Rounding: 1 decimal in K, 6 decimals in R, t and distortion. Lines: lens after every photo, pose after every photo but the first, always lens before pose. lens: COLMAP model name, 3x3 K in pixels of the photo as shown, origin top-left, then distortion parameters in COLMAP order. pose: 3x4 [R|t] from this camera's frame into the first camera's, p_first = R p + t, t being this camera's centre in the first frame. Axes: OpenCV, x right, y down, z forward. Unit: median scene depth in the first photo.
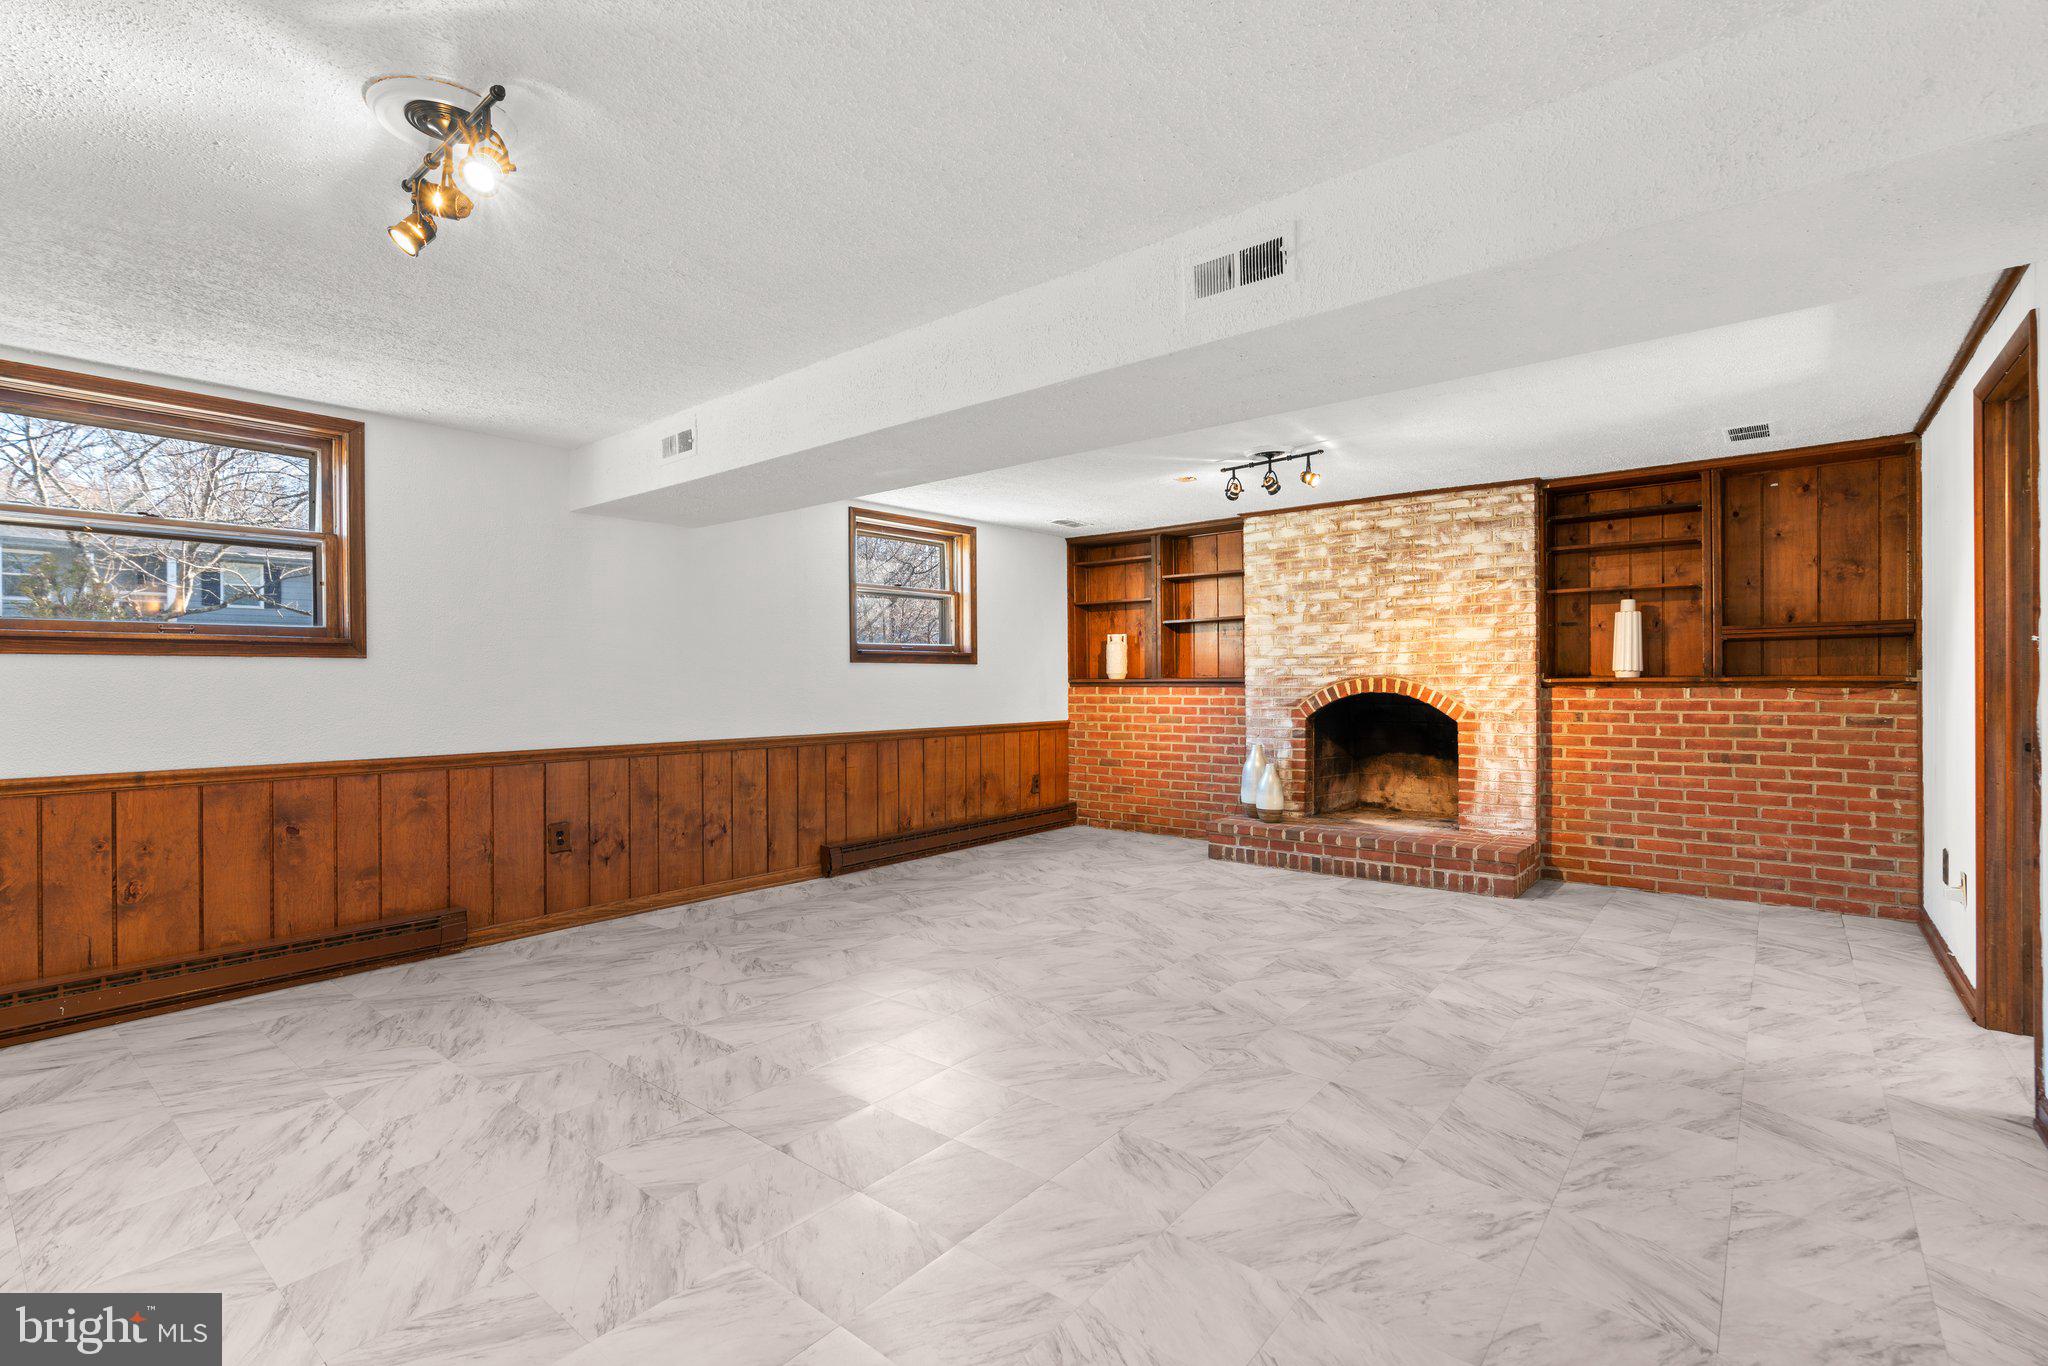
lens RADIAL K [[923.9, 0, 1024.8], [0, 923.9, 677.5], [0, 0, 1]] dist [-0.010728, 0.003103]
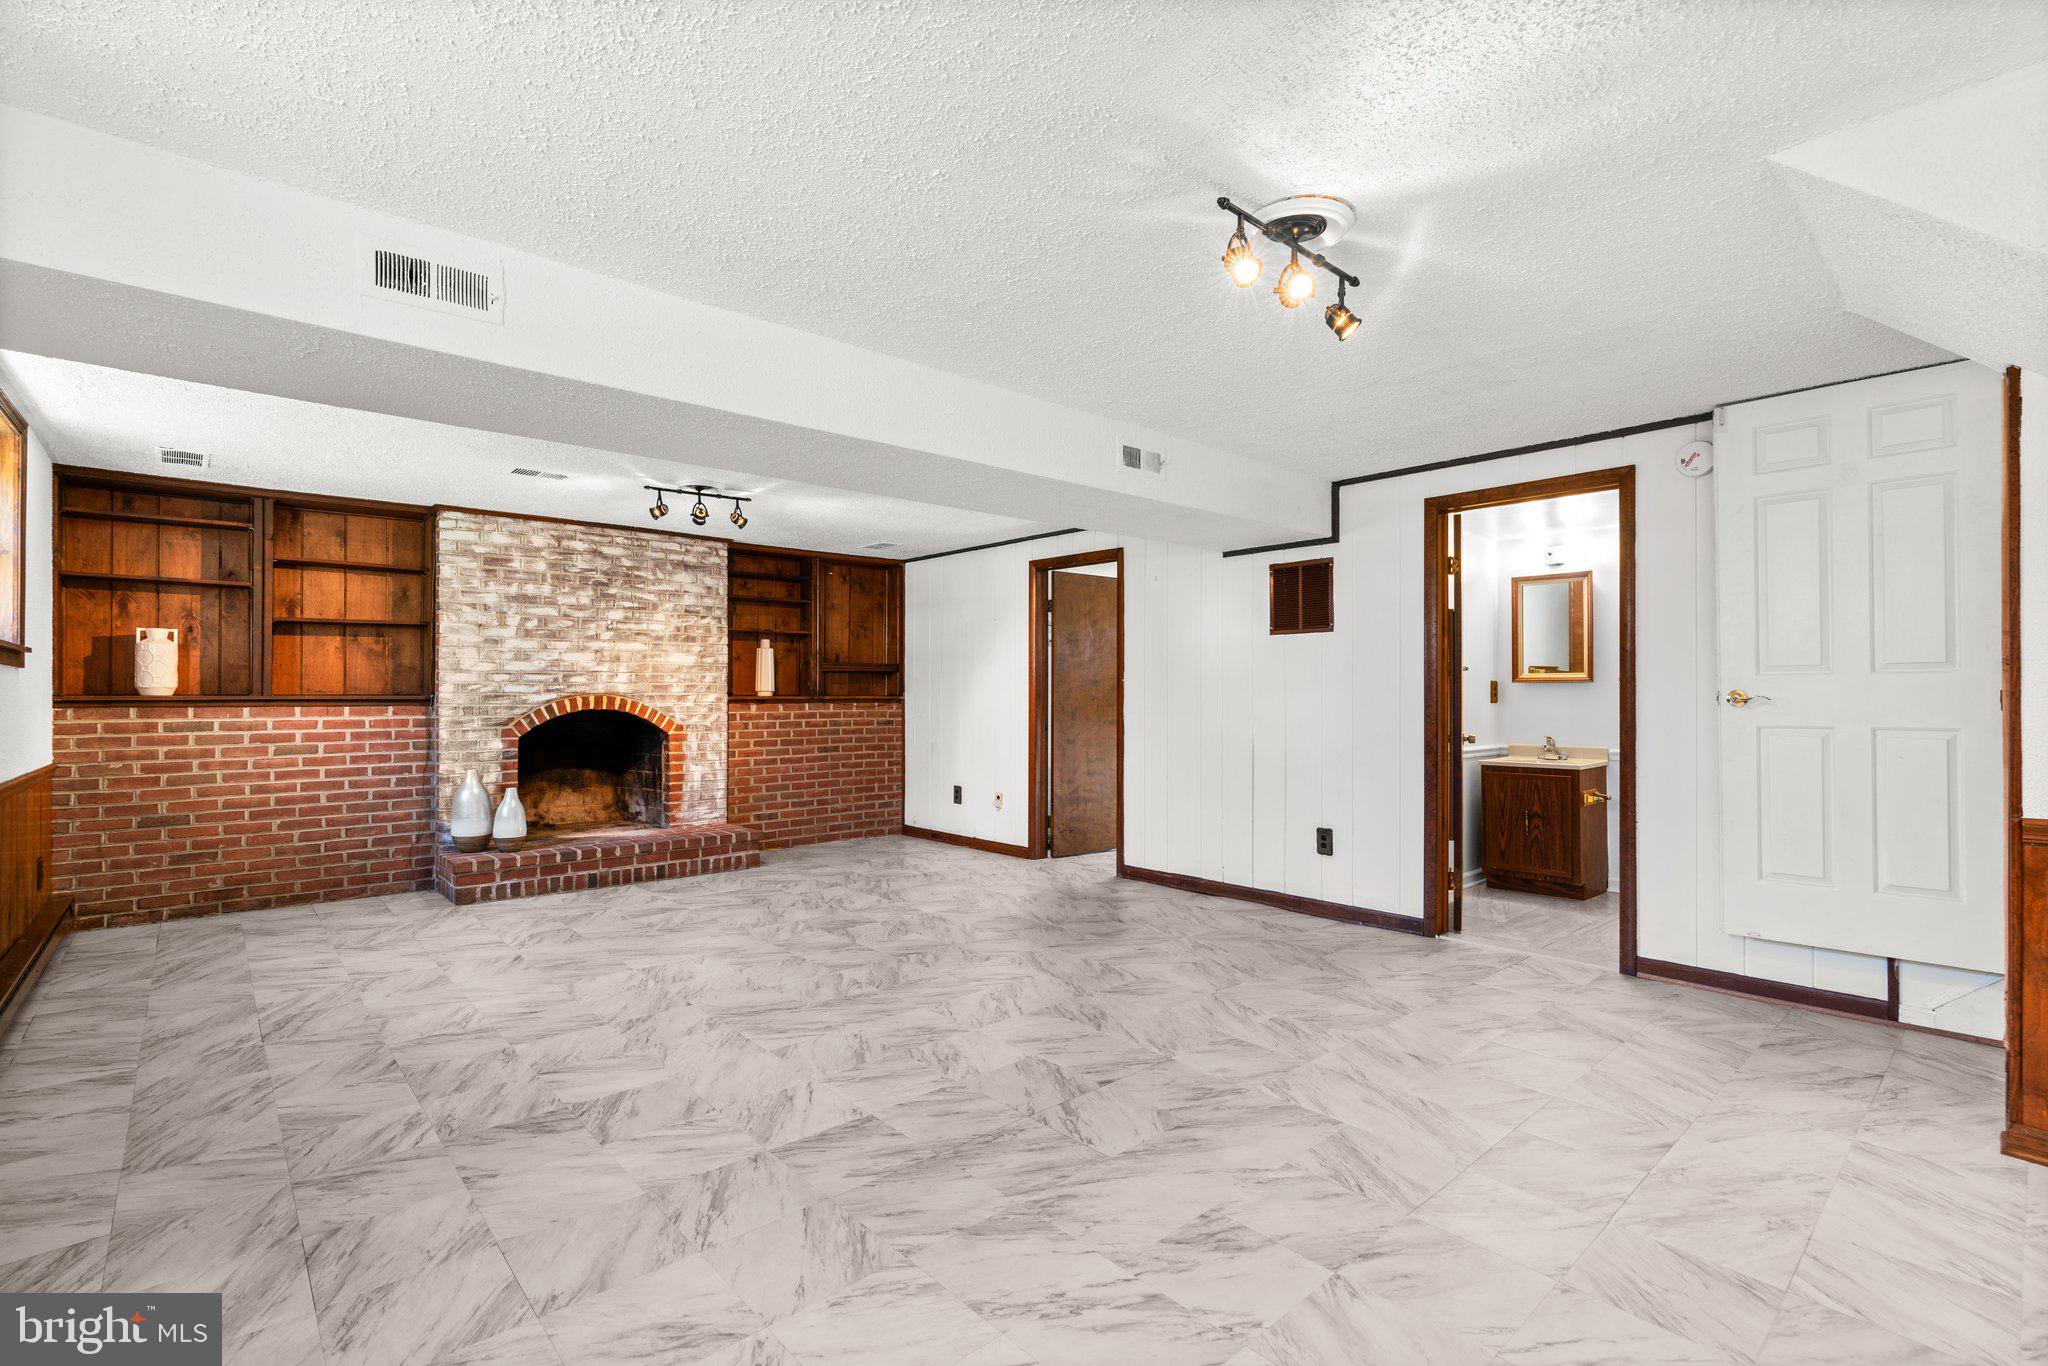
lens RADIAL K [[923.9, 0, 1022.9], [0, 923.9, 691.6], [0, 0, 1]] dist [-0.010728, 0.003103]
pose [[0.159666, 0.009267, 0.987128, -0.686828], [-0.002300, 0.999957, -0.009015, 0.005142], [-0.987168, -0.000831, 0.159680, 0.425802]]
